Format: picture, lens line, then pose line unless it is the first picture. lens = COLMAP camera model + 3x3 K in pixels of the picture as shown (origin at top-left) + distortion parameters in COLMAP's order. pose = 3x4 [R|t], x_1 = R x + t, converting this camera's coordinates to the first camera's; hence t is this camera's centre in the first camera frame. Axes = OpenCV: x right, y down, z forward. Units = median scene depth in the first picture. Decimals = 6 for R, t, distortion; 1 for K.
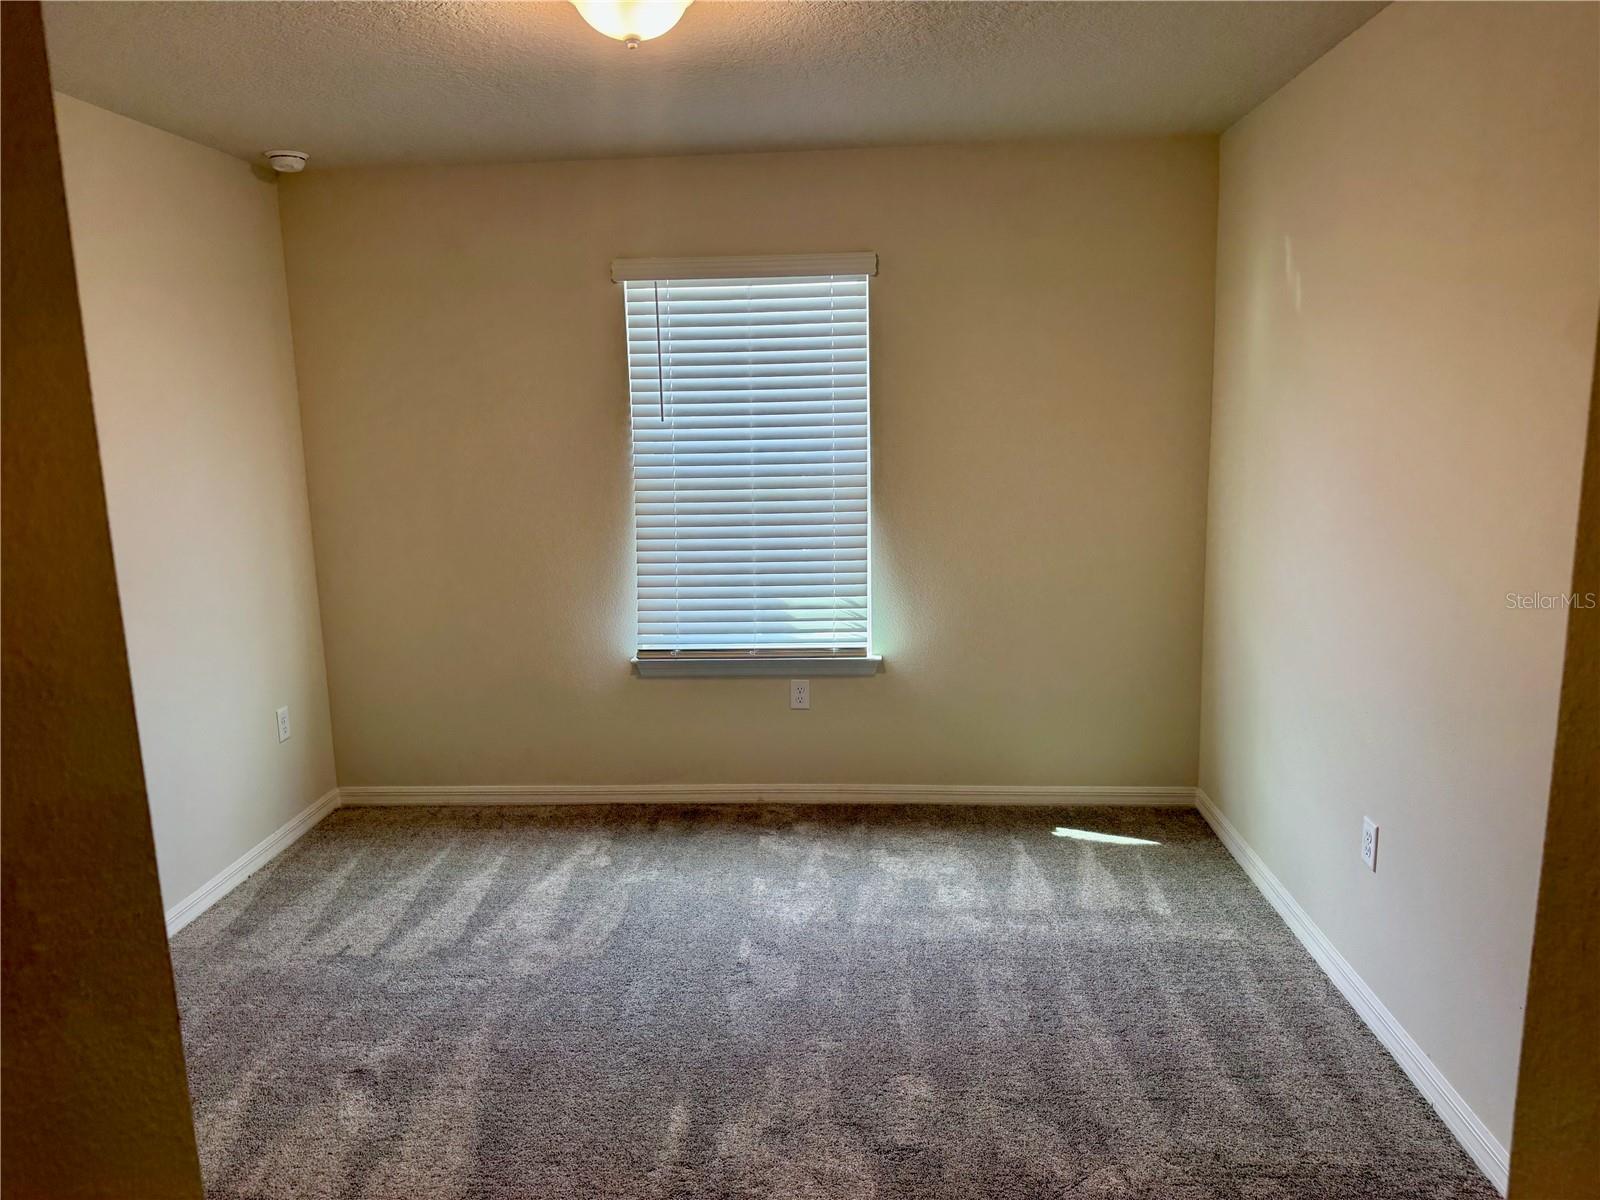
lens RADIAL K [[1127.9, 0, 800.0], [0, 1127.9, 600.0], [0, 0, 1]] dist [0.098803, -0.138837]
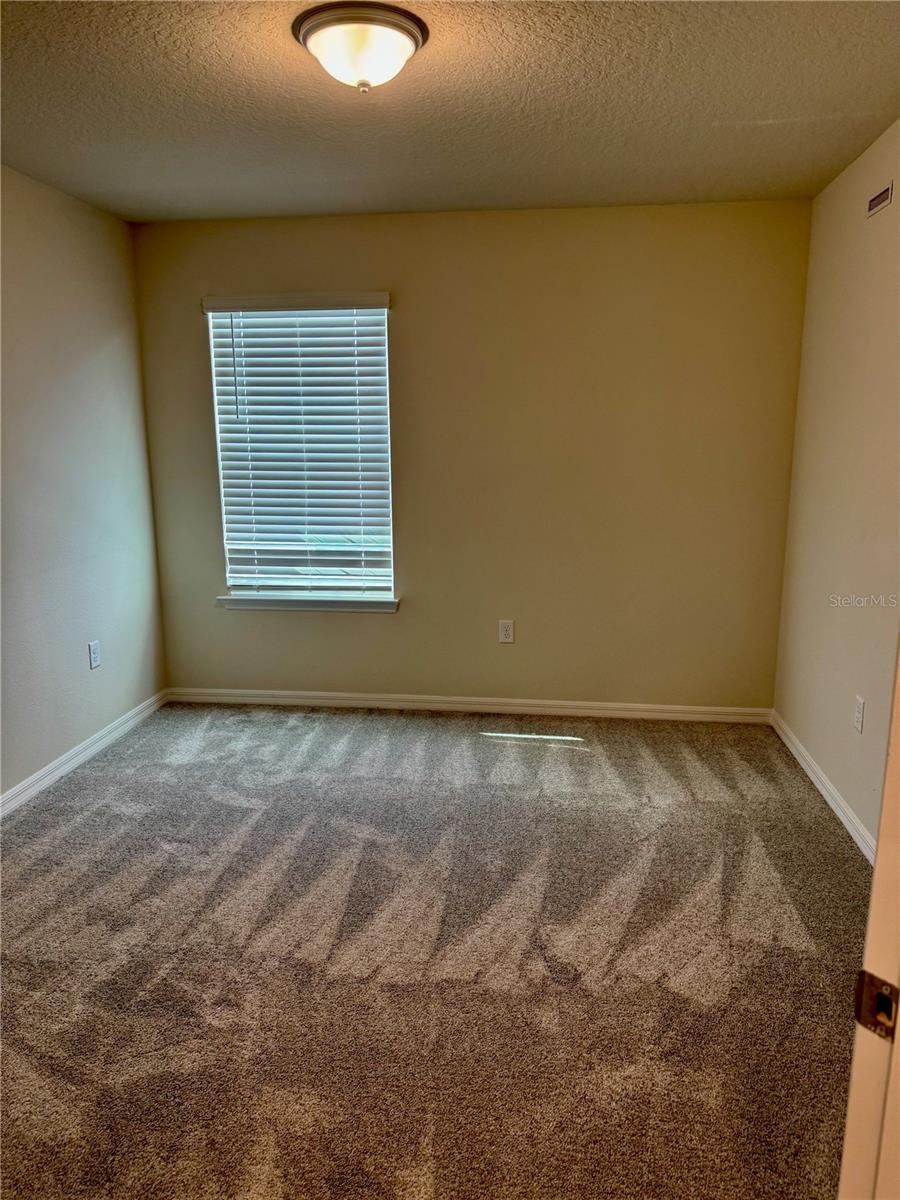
lens RADIAL K [[846.0, 0, 449.0], [0, 846.0, 611.6], [0, 0, 1]] dist [0.098803, -0.138837]
pose [[0.997519, 0.027583, -0.064772, 0.202754], [-0.023635, 0.997862, 0.060940, 0.002942], [0.066314, -0.059258, 0.996038, -0.008930]]
